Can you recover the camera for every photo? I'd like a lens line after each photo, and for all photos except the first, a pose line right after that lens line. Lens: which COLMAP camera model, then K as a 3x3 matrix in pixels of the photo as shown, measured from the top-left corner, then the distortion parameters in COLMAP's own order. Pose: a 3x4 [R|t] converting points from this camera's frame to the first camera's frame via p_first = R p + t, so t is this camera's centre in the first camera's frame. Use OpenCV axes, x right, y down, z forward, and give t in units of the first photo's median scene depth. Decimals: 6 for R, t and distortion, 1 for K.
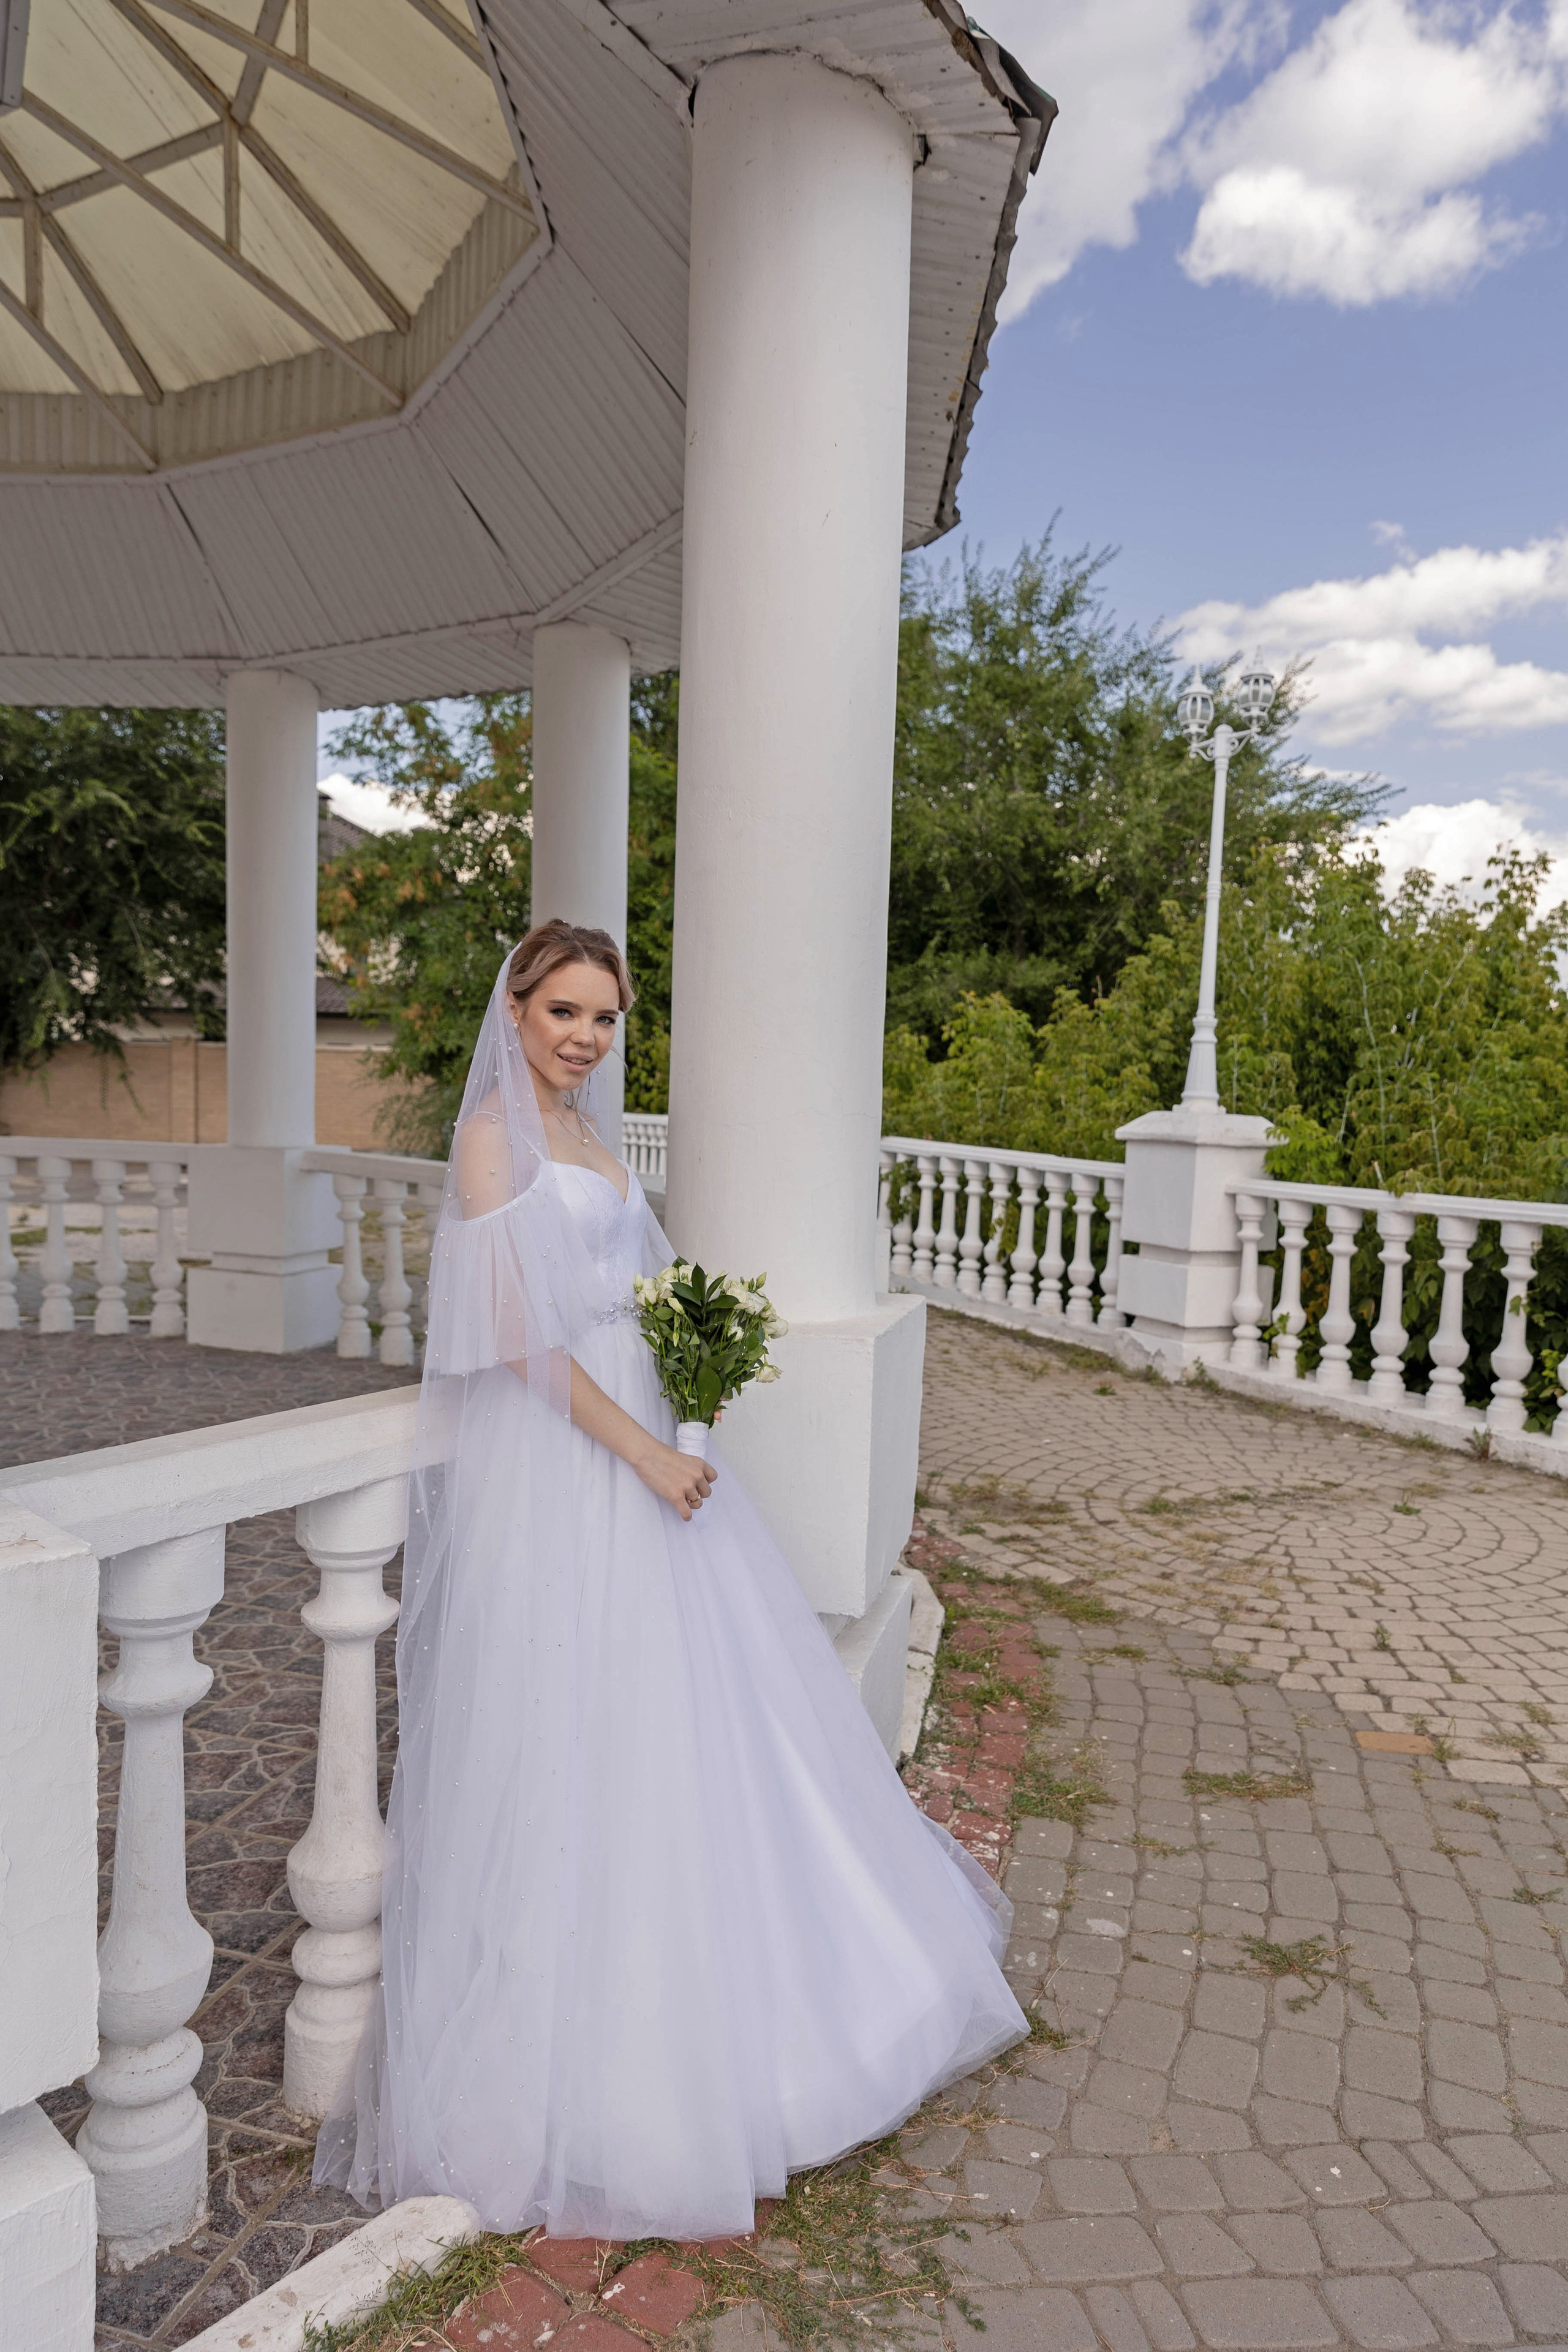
lens RADIAL K [[1543.7, 0, 778.0], [0, 1543.7, 1190.0], [0, 0, 1]] dist [0.012943, -0.004989]
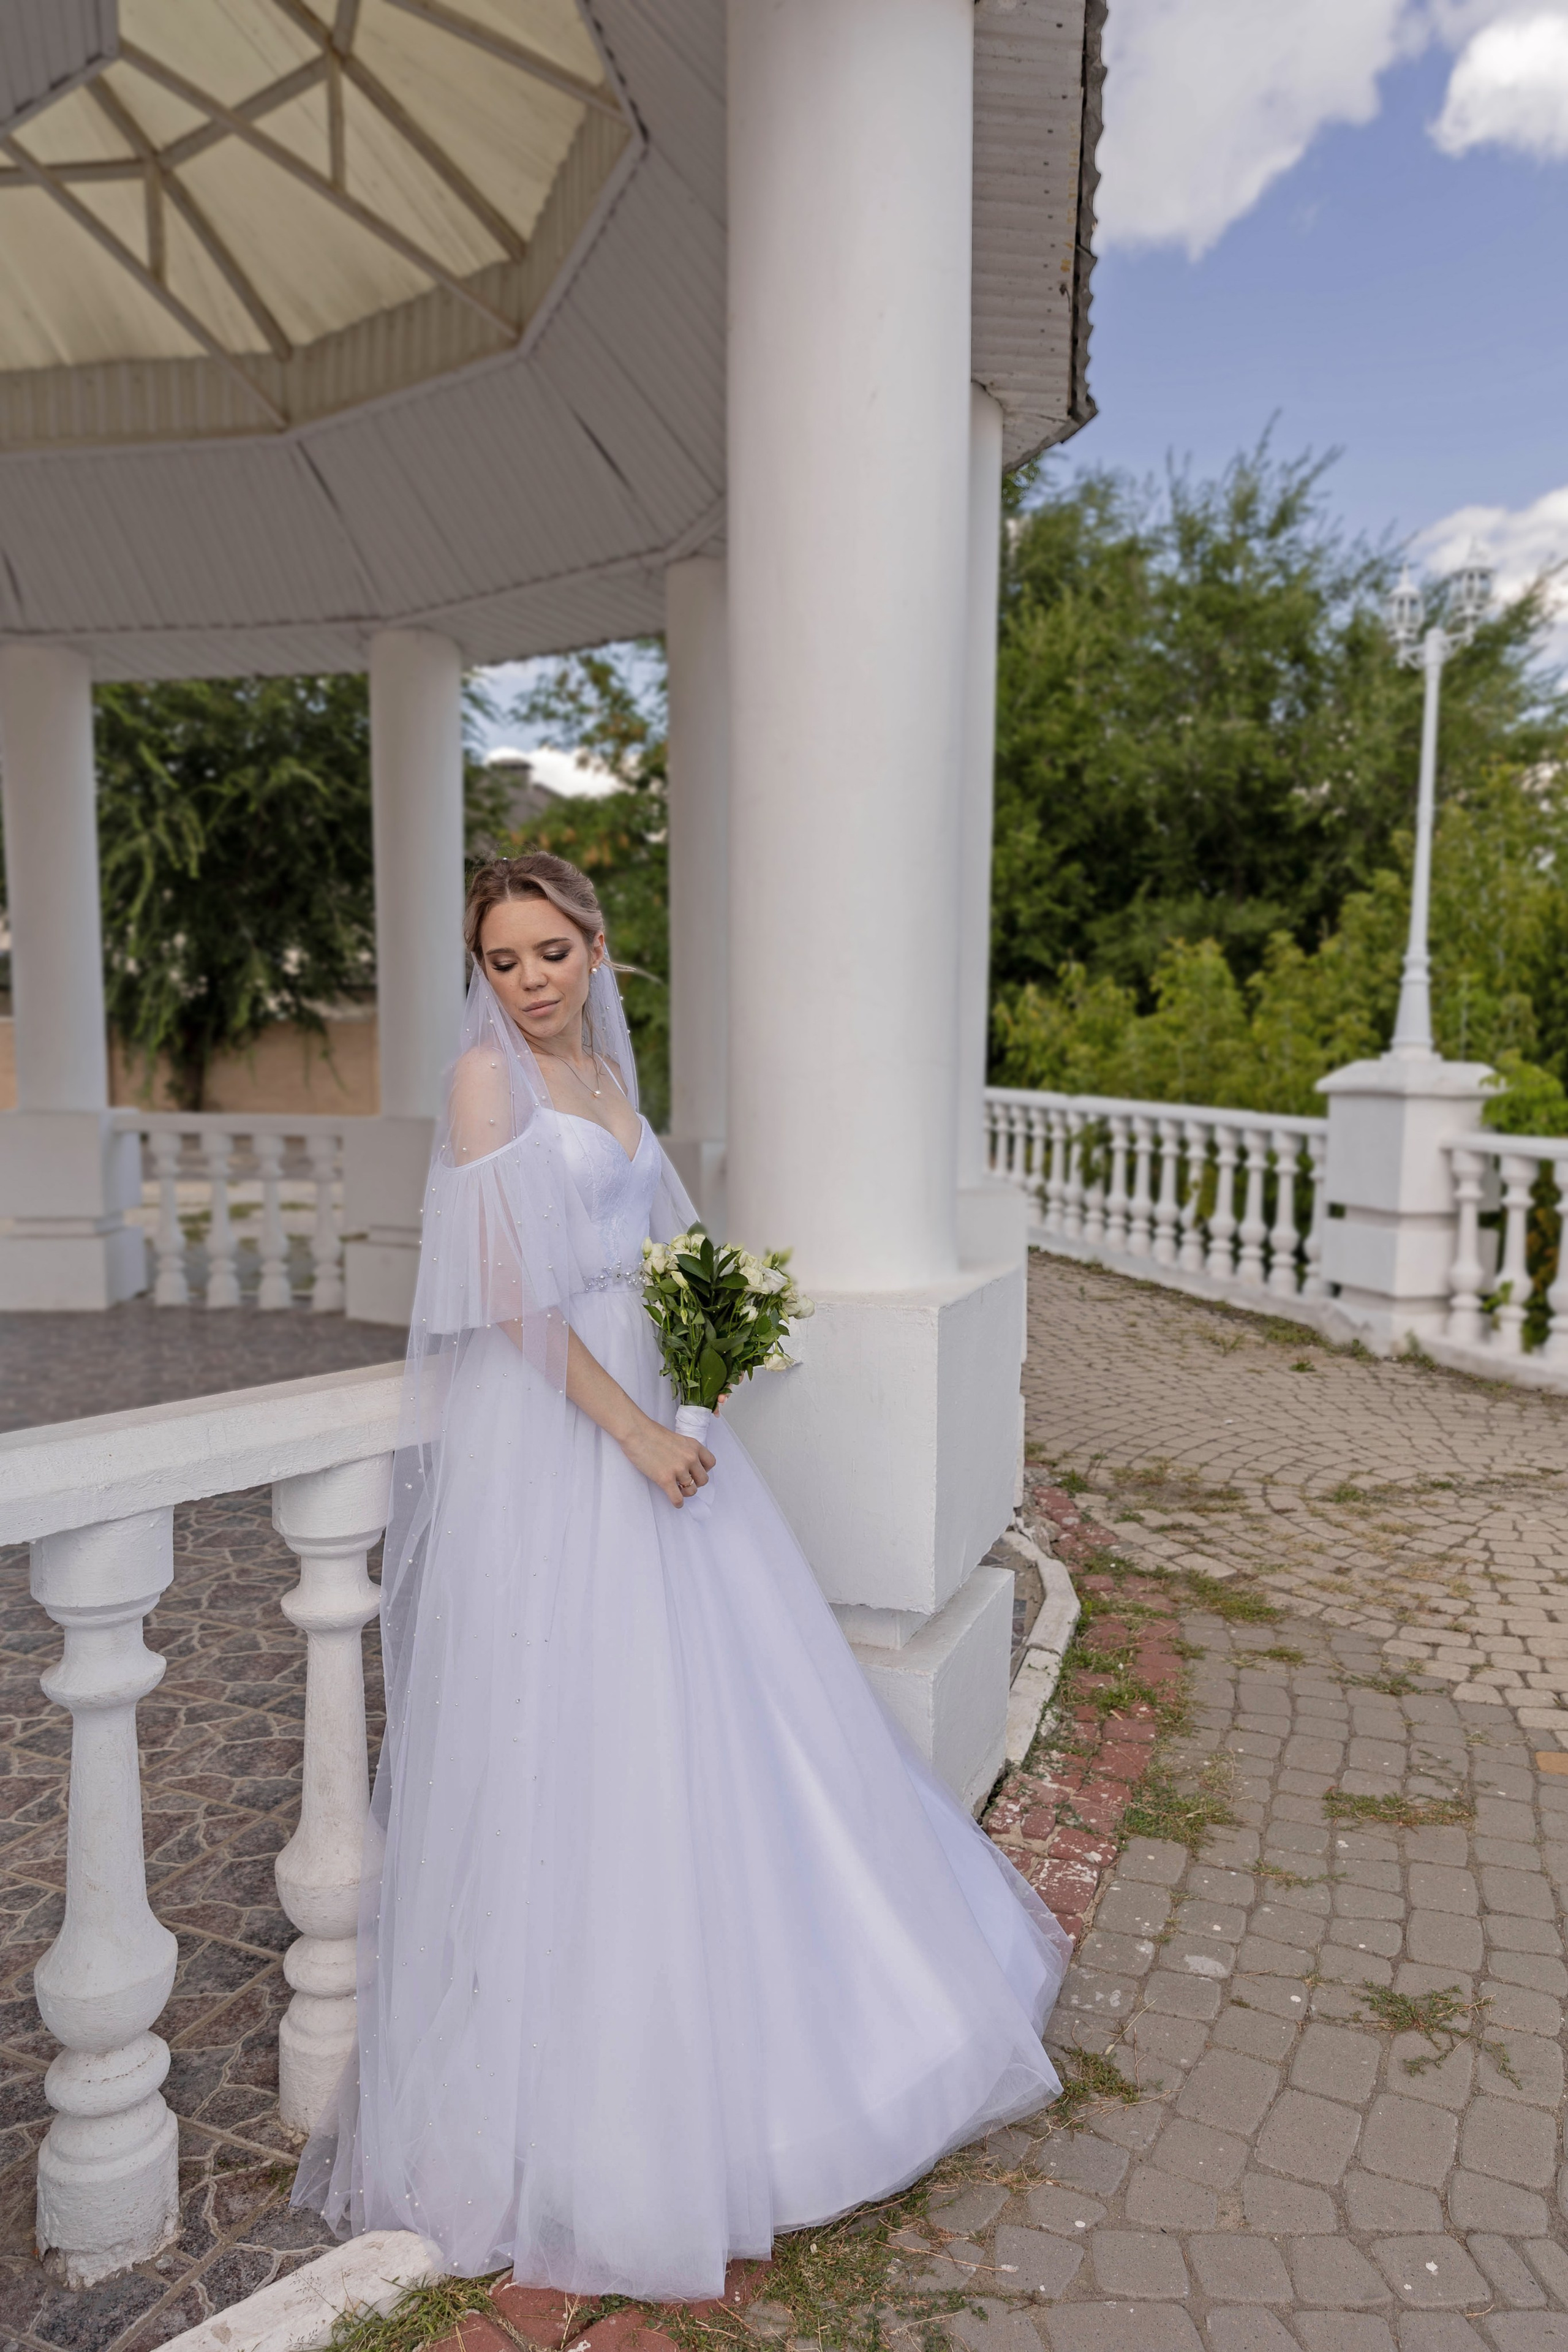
lens RADIAL K [[1603.6, 0, 796.8], [0, 1603.6, 1187.8], [0, 0, 1]] dist [0.010556, -0.001862]
pose [[0.991905, -0.014013, -0.126208, 0.050327], [0.016261, 0.999727, 0.016796, 0.004356], [0.125938, -0.018712, 0.991862, 0.029722]]
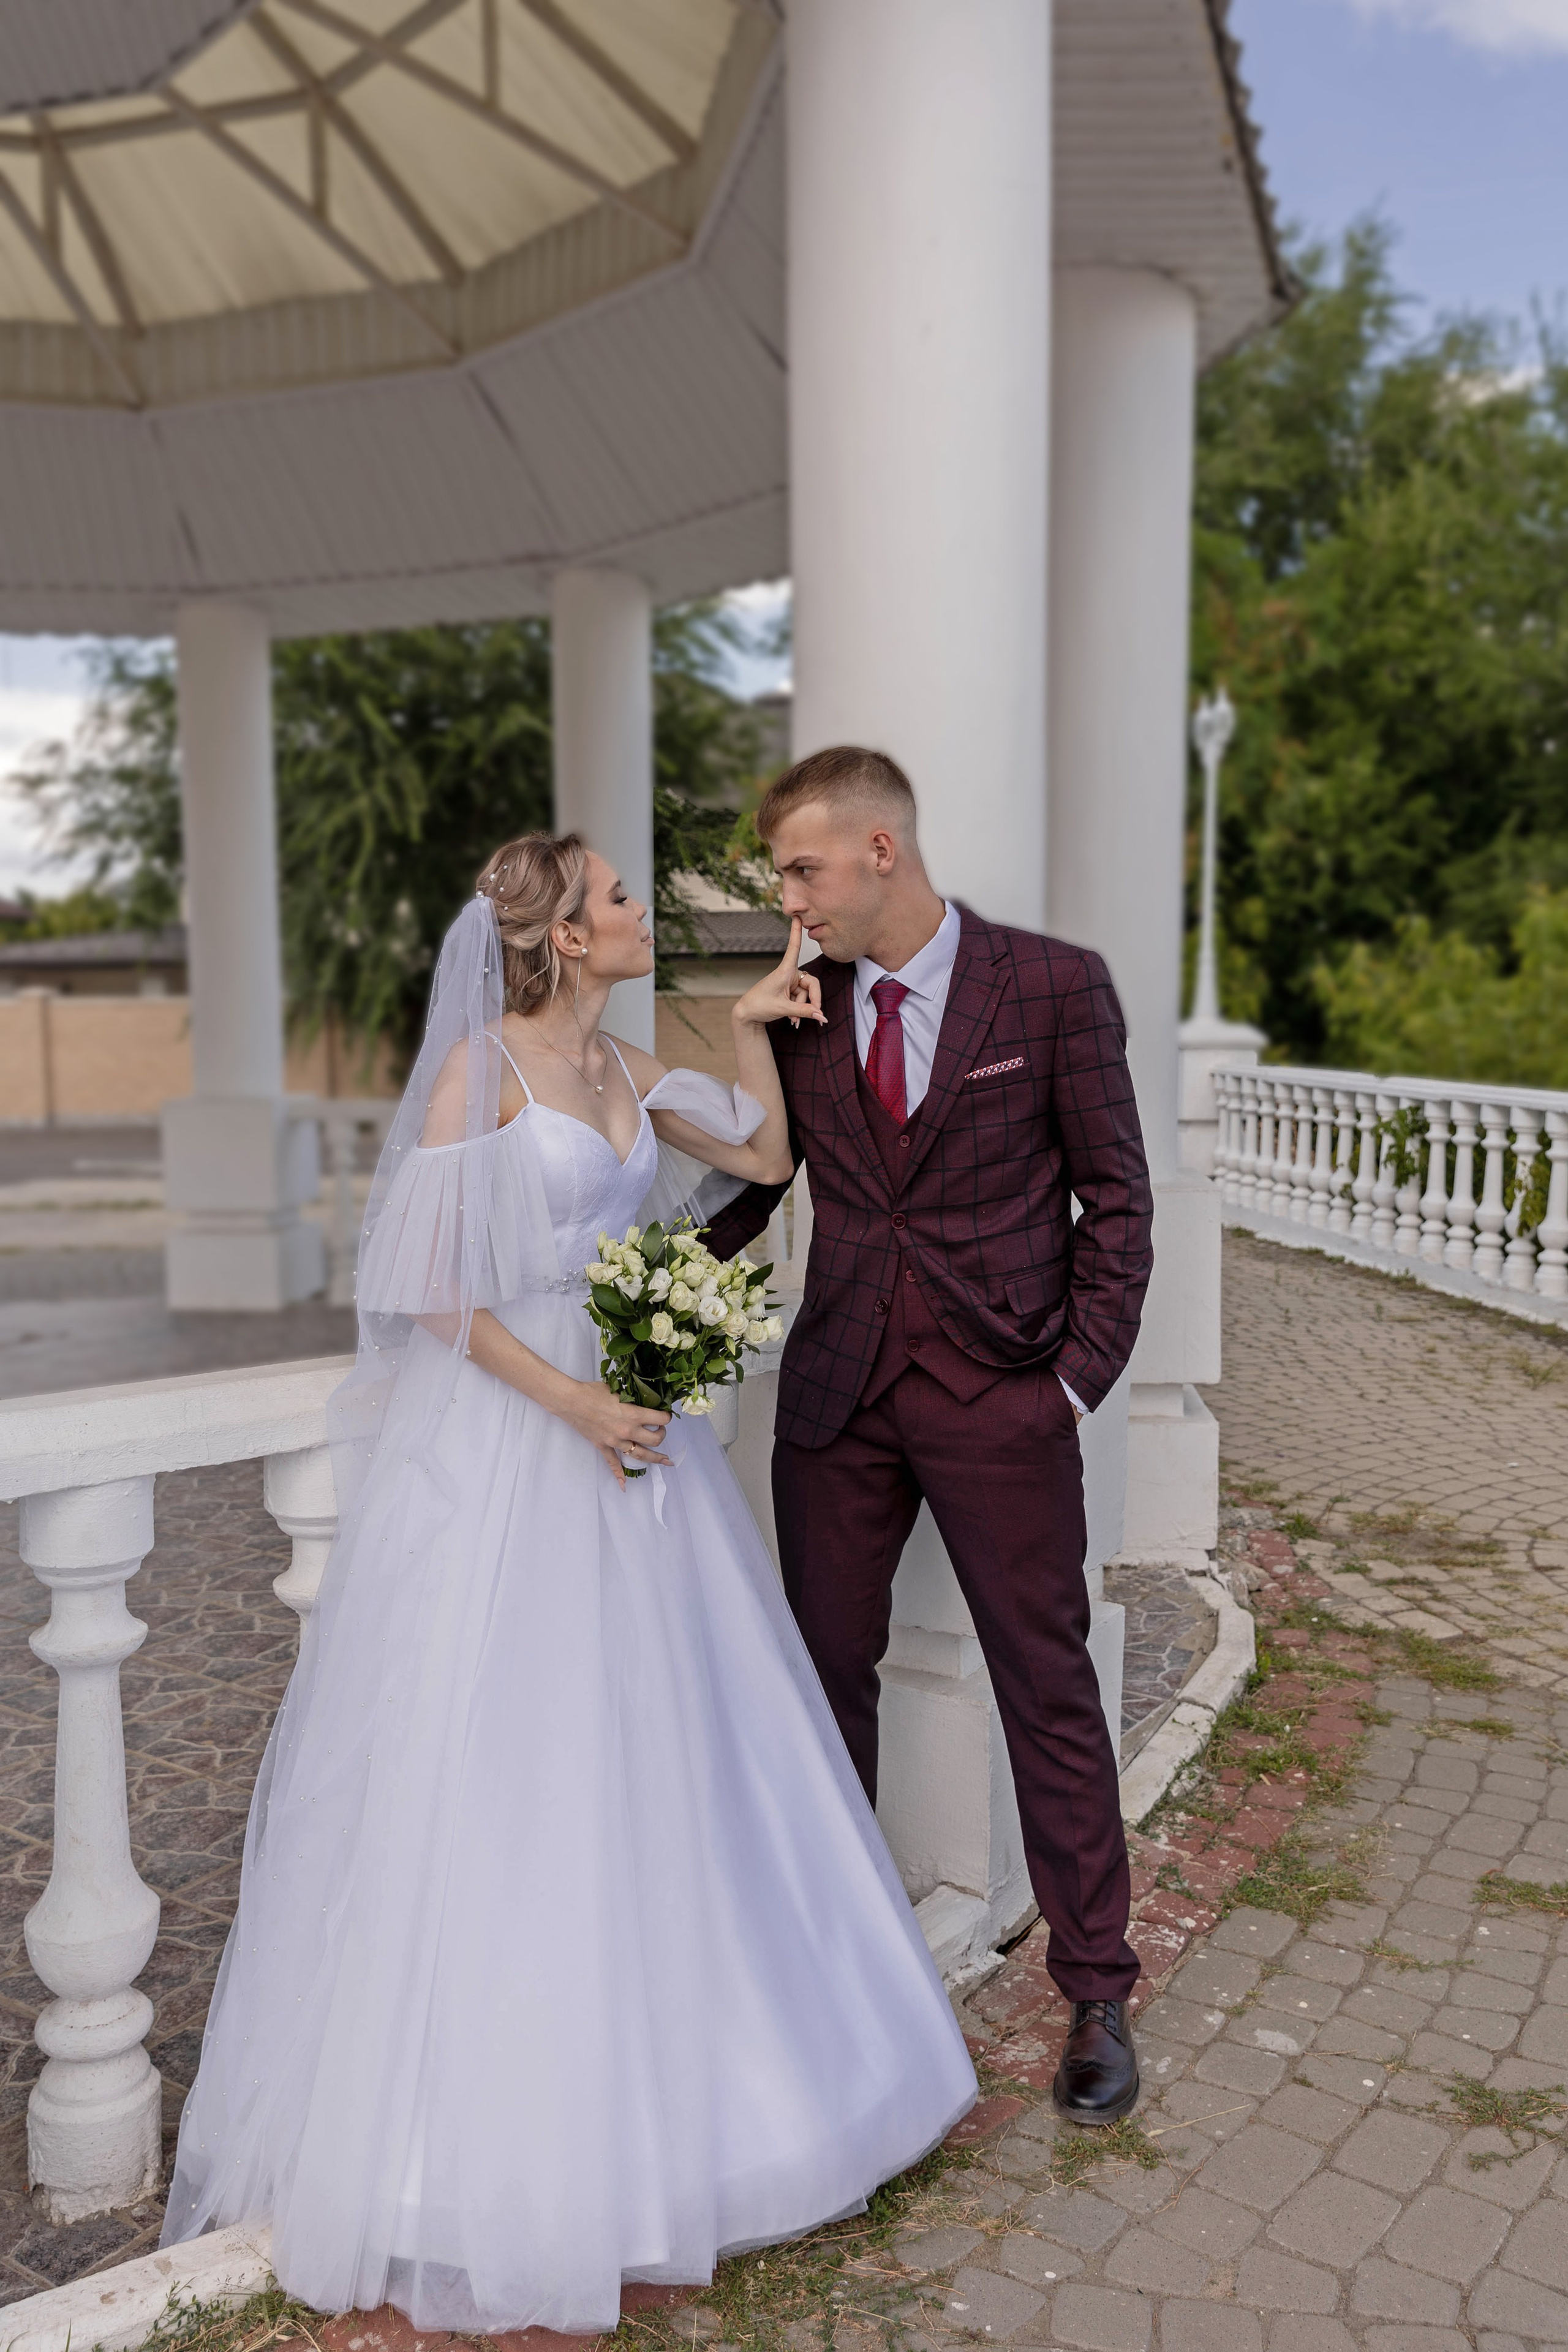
lens RADIAL K [[1885.4, 0, 784.0], [0, 1885.4, 1176.0], [0, 0, 1]] dist [0.001356, 0.011792]
pose [[0.954538, -0.010234, -0.297913, 0.131307], [0.013261, 0.999879, 0.008139, 0.008085], [0.297794, -0.011720, 0.954558, -0.002395]]
